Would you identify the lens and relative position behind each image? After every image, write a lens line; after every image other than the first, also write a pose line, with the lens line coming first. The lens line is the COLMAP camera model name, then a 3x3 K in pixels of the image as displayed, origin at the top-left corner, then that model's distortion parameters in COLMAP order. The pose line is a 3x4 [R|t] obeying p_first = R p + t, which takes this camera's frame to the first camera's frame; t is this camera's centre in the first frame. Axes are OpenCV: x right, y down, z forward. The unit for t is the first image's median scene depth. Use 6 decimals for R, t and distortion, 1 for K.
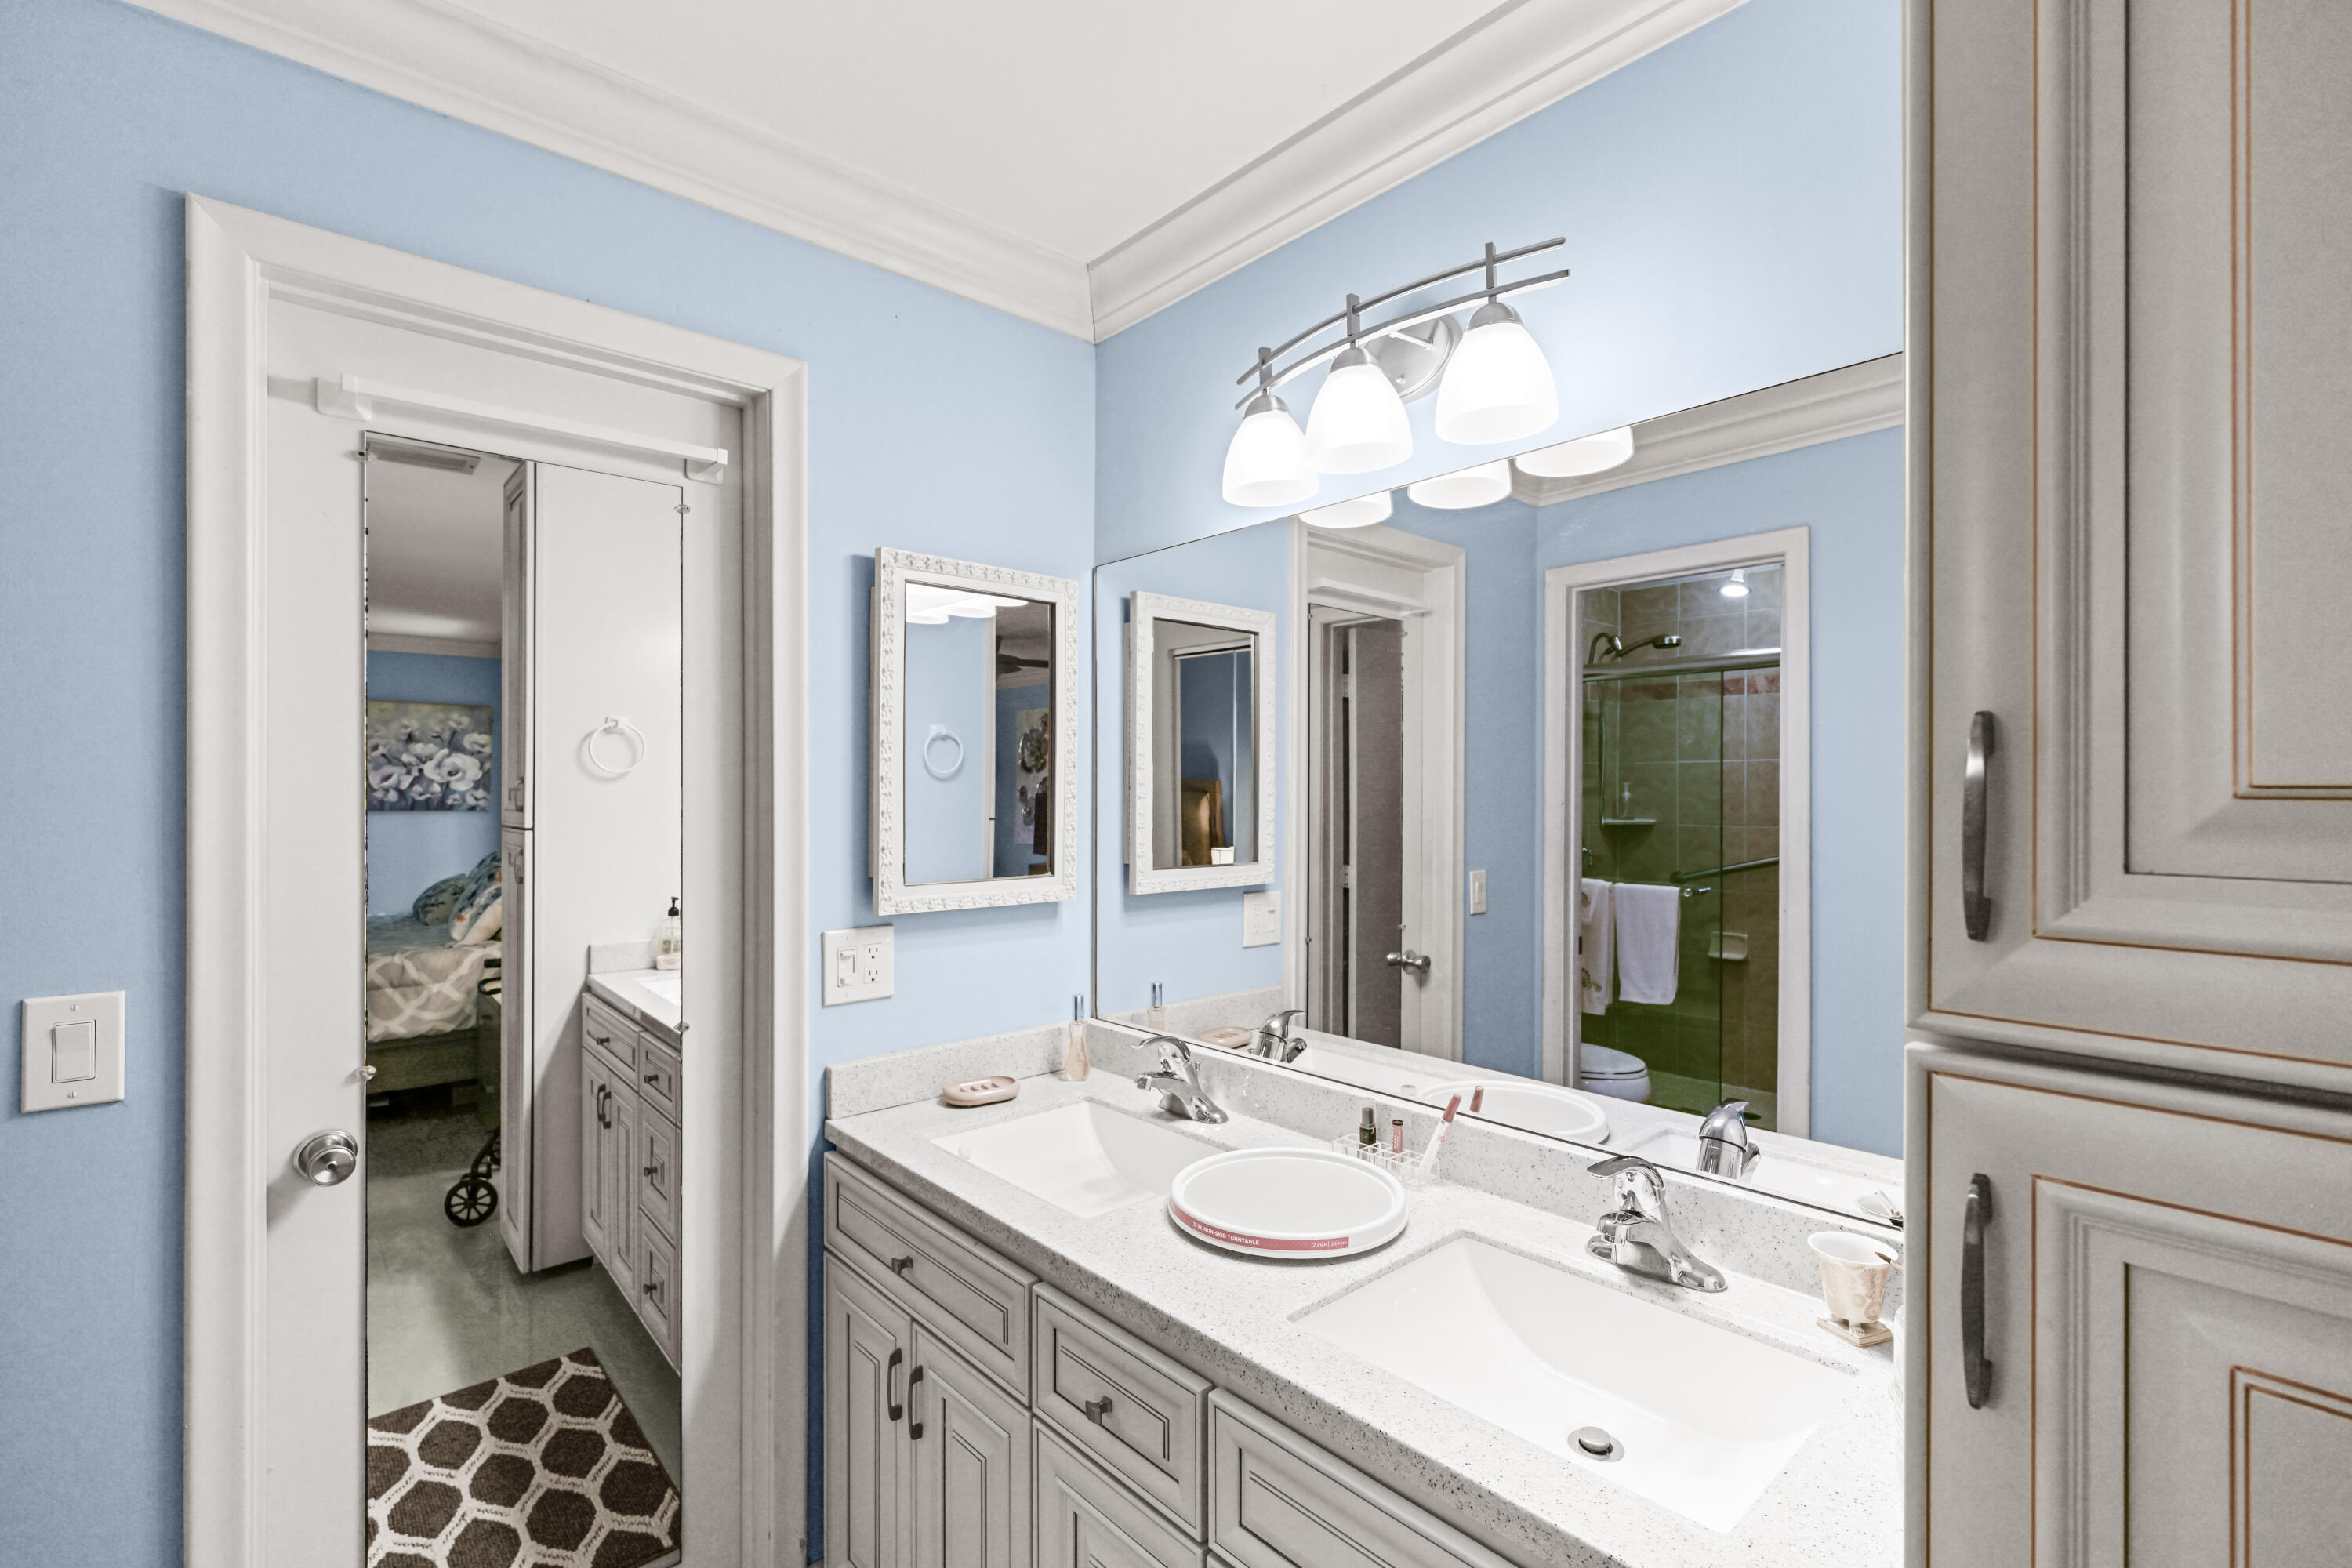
lens RADIAL K [[1045.3, 0, 1170.3], [0, 1045.3, 785.2], [0, 0, 1]] dist [-0.000272, 0.000317]
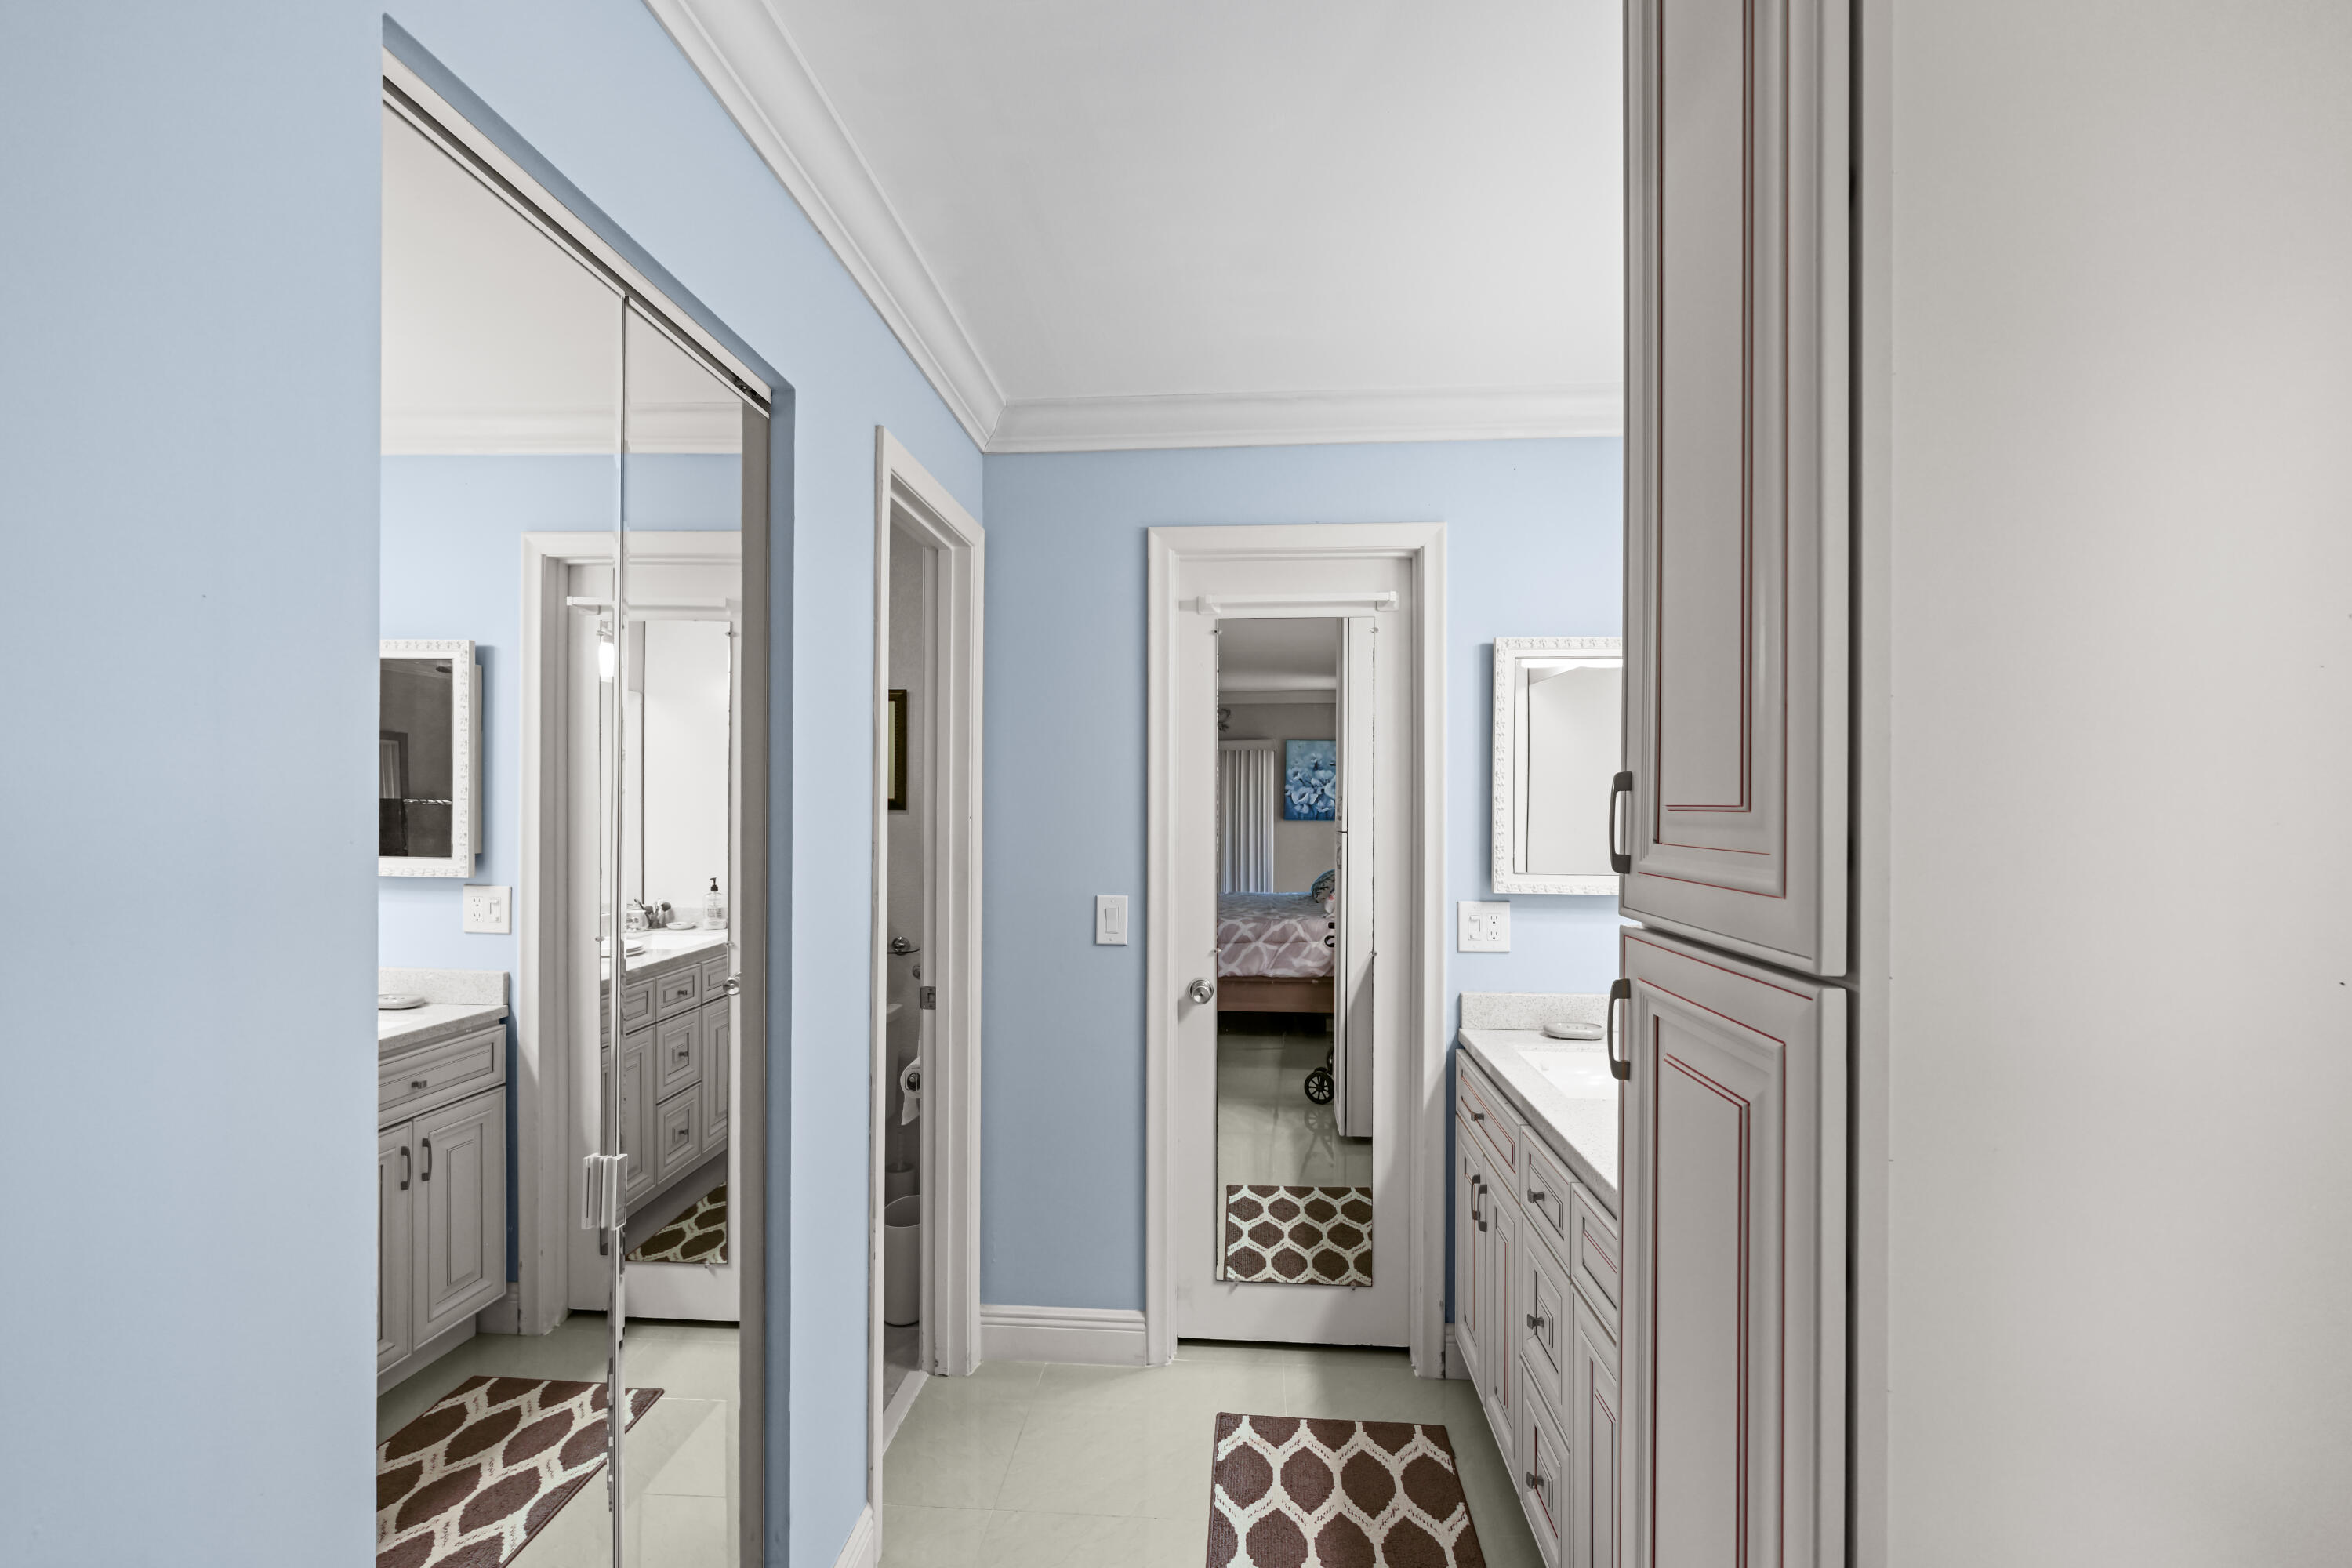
lens RADIAL K [[1048.0, 0, 1172.8], [0, 1048.0, 801.6], [0, 0, 1]] dist [-0.000426, 0.000047]
pose [[0.701300, 0.002133, -0.712863, 0.388156], [-0.002174, 0.999997, 0.000853, -0.001777], [0.712863, 0.000952, 0.701303, -0.291930]]
